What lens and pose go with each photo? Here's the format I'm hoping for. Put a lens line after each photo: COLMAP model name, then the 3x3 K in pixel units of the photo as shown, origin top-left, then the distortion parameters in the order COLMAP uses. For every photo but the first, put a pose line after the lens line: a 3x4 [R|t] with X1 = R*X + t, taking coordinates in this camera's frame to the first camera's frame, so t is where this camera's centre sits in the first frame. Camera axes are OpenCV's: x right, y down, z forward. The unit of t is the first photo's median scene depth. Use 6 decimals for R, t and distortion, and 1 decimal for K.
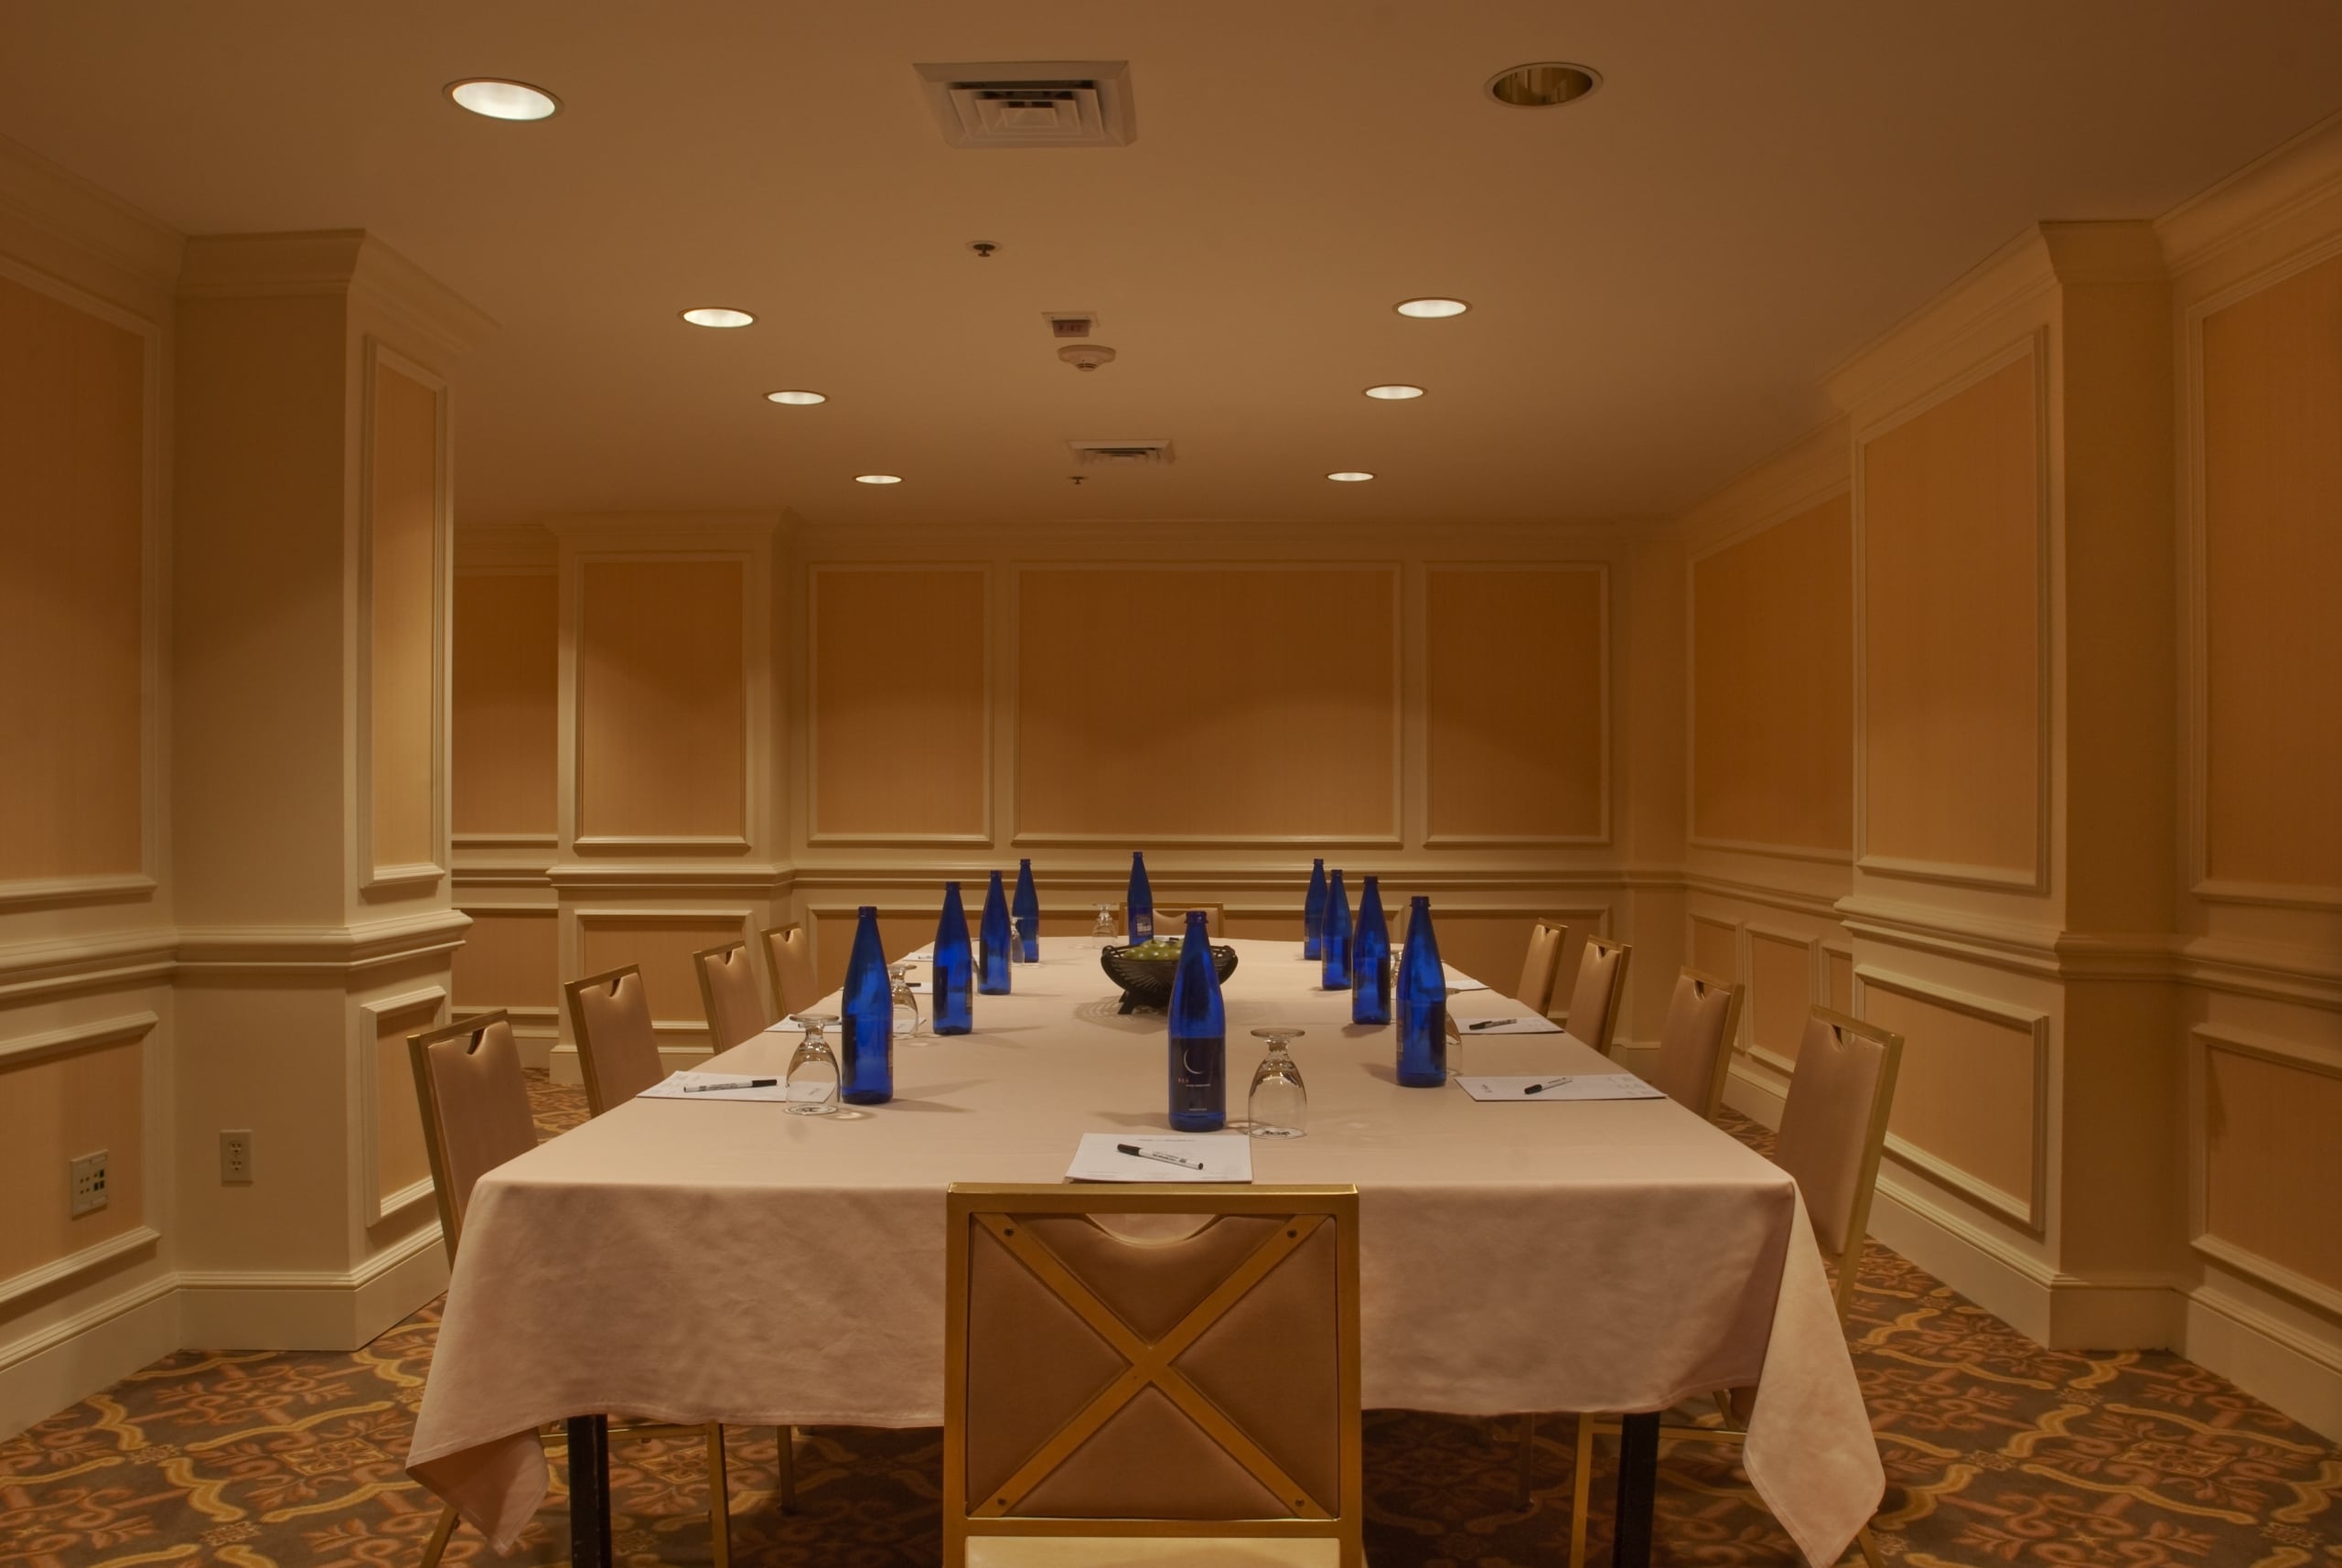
lens RADIAL K [[1729.1, 0, 1167.6], [0, 1729.1, 812.0], [0, 0, 1]] dist [-0.085910, 0.059645]
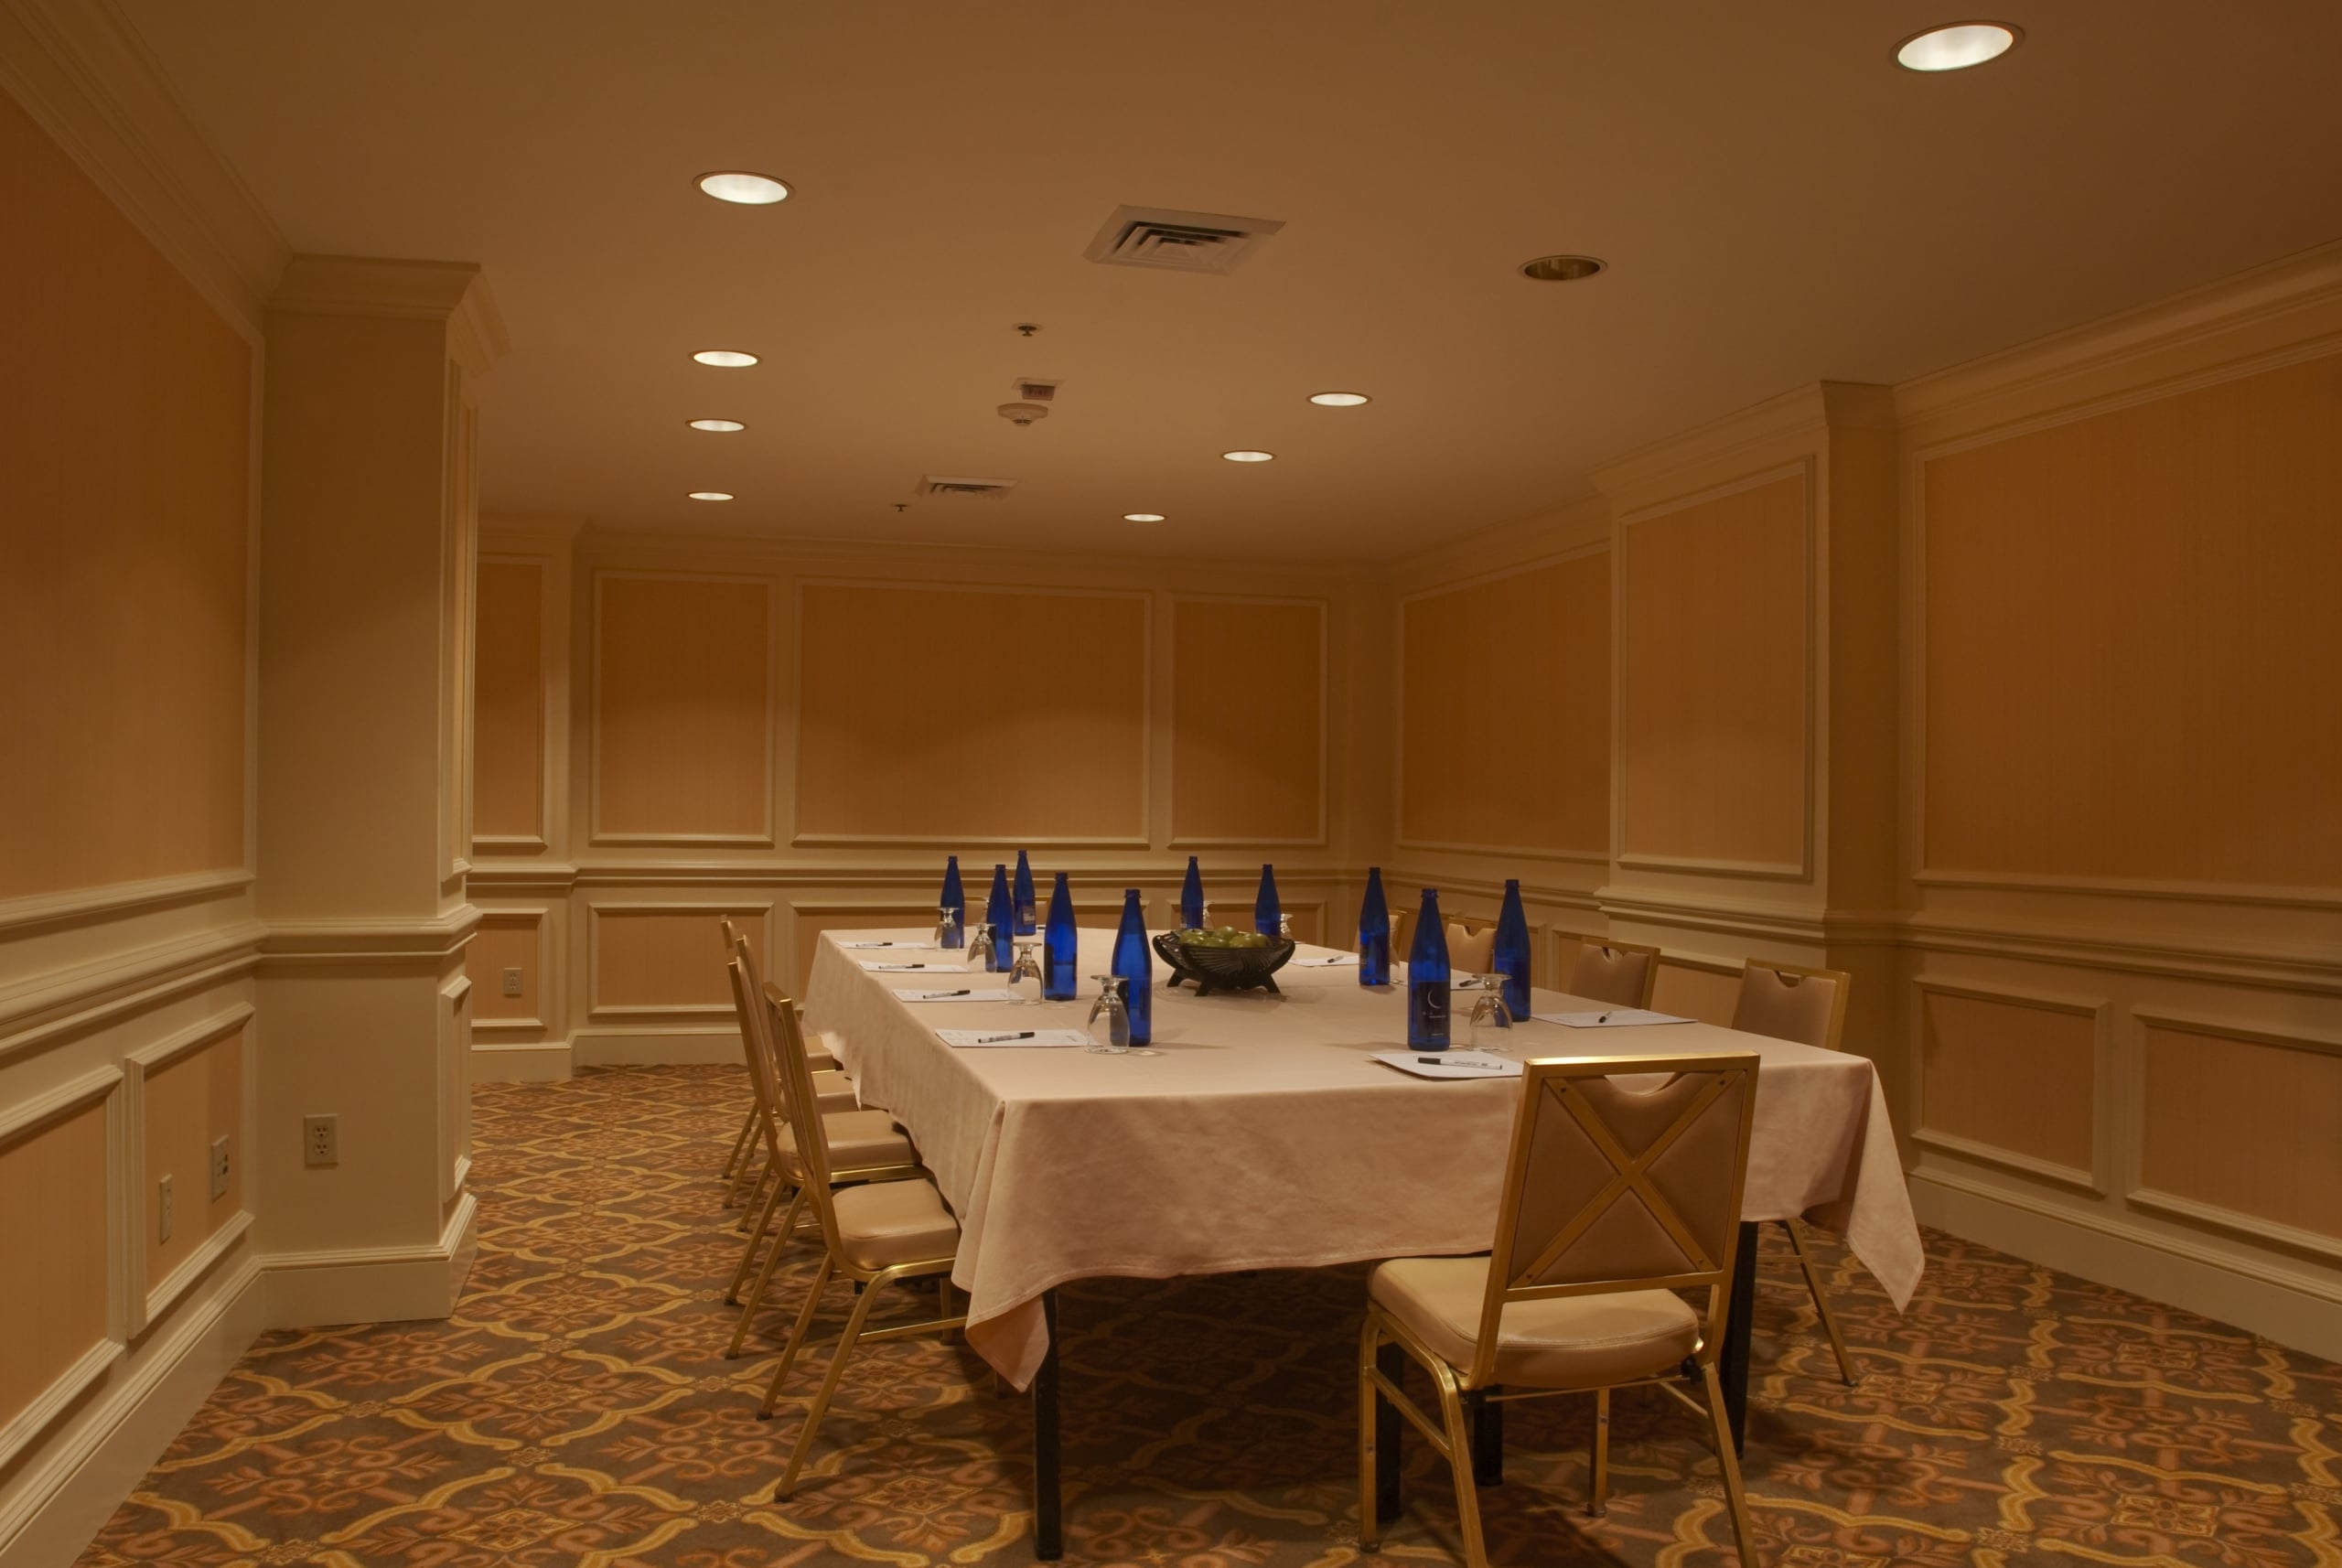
lens RADIAL K [[1729.1, 0, 1167.6], [0, 1729.1, 812.0], [0, 0, 1]] dist [-0.085910, 0.059645]
pose [[0.958640, 0.007778, 0.284516, -0.356909], [-0.007058, 0.999969, -0.003555, 0.002105], [-0.284535, 0.001399, 0.958665, -0.149900]]
